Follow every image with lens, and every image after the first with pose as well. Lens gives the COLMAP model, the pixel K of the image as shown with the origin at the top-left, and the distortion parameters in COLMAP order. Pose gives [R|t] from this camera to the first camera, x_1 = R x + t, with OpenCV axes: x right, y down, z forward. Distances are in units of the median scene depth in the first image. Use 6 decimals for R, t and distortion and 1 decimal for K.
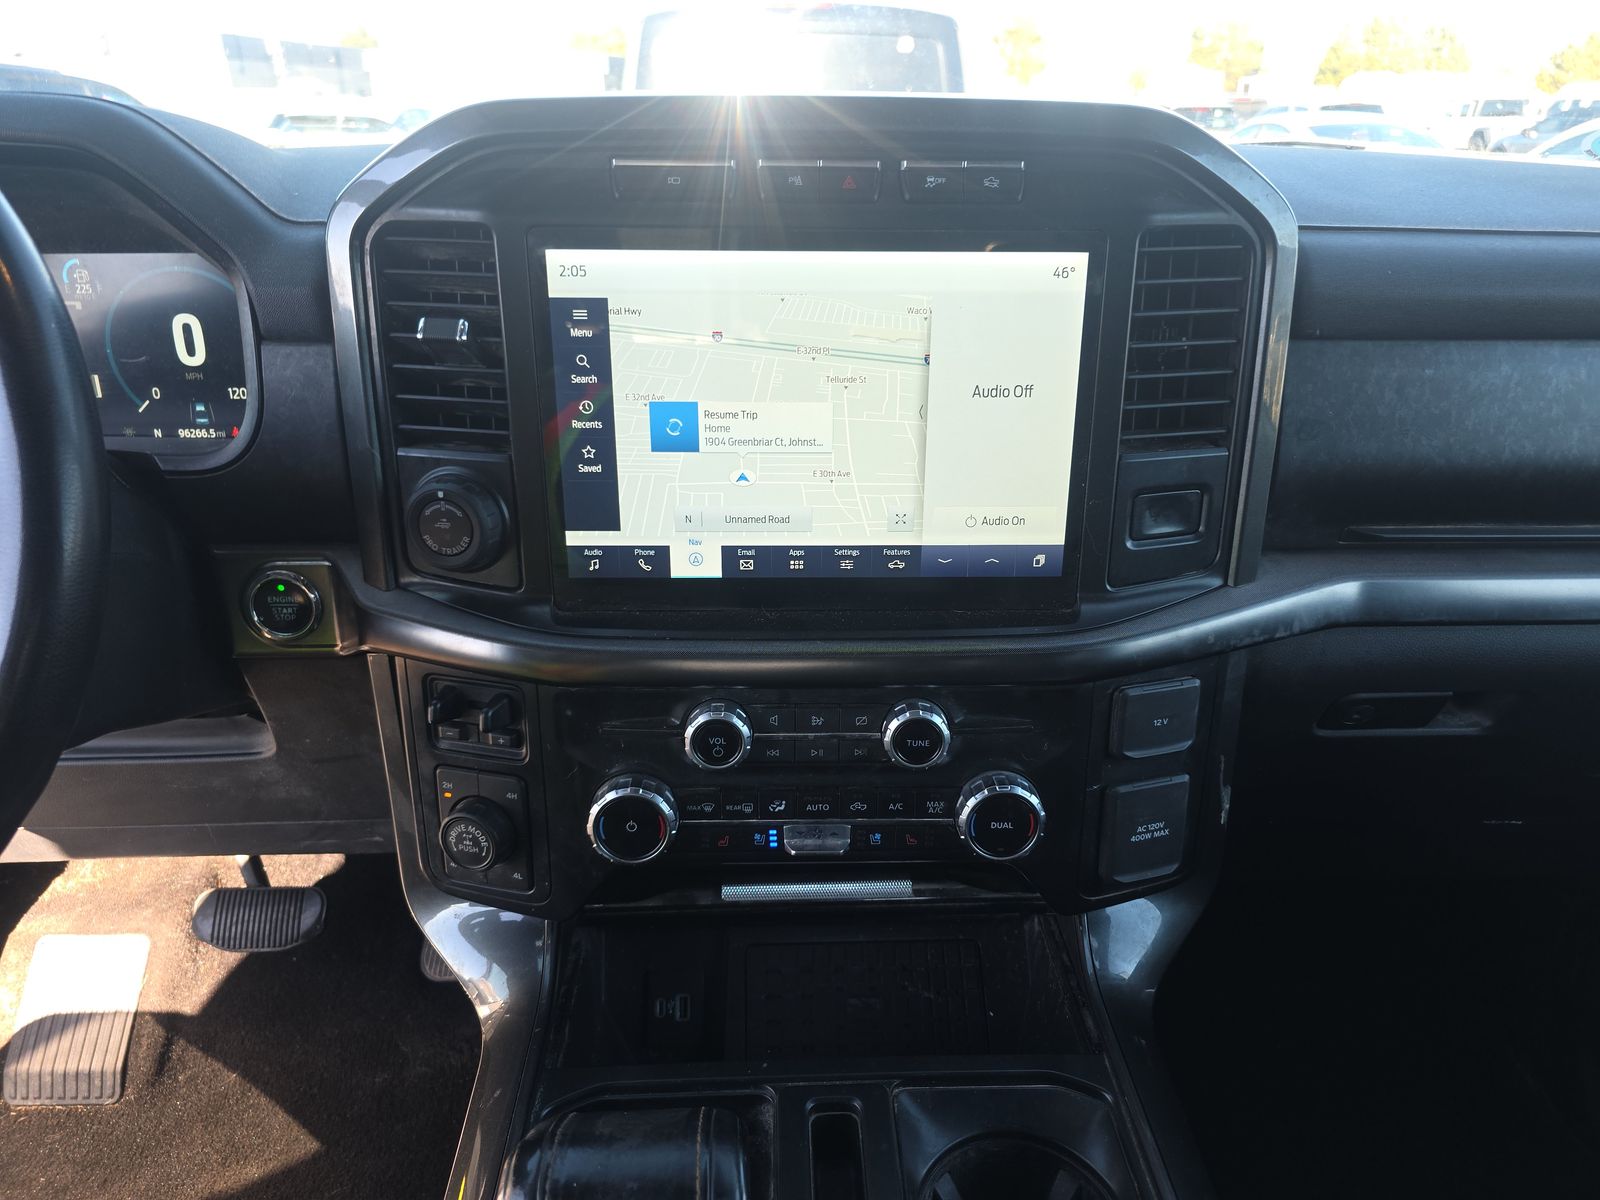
lens RADIAL K [[1047.6, 0, 800.0], [0, 1047.6, 600.0], [0, 0, 1]] dist [0.010506, -0.004834]
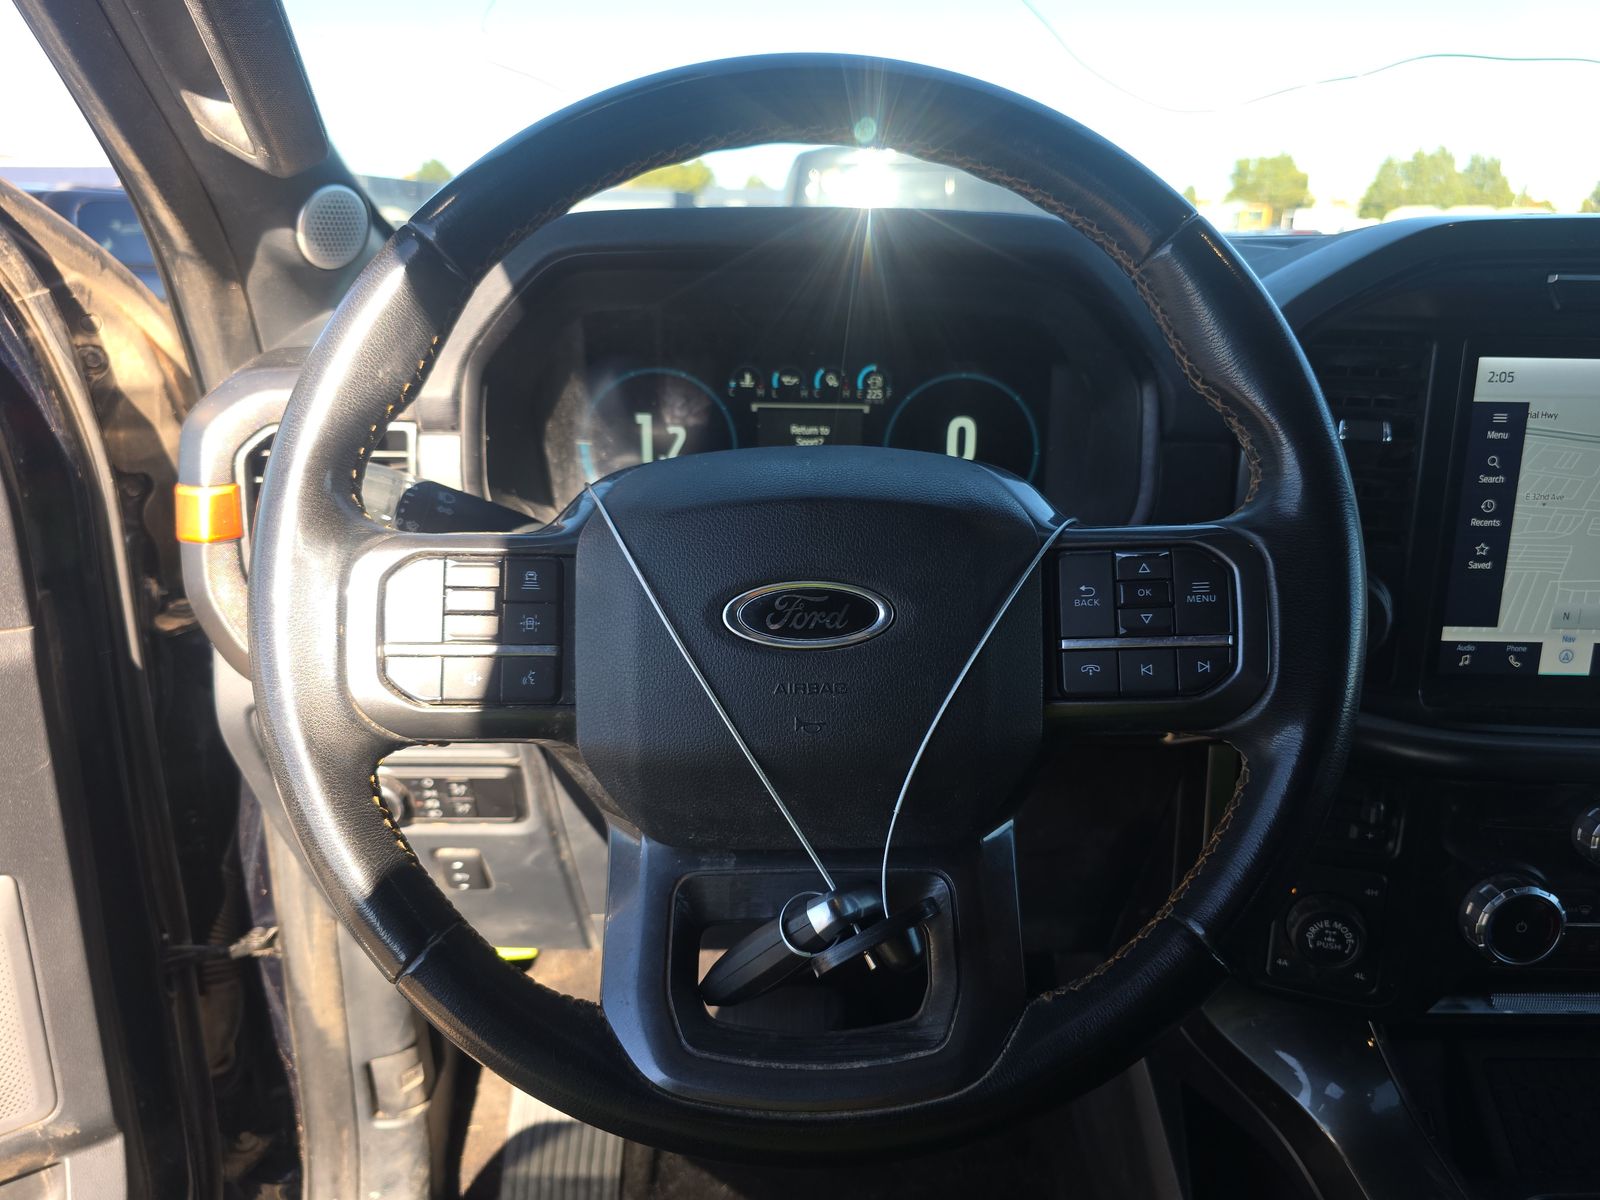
lens RADIAL K [[1047.6, 0, 800.0], [0, 1047.6, 600.0], [0, 0, 1]] dist [0.010506, -0.004834]
pose [[0.999300, 0.013693, -0.034805, -0.803221], [-0.017338, 0.994144, -0.106668, 0.028064], [0.033141, 0.107196, 0.993685, -0.035762]]
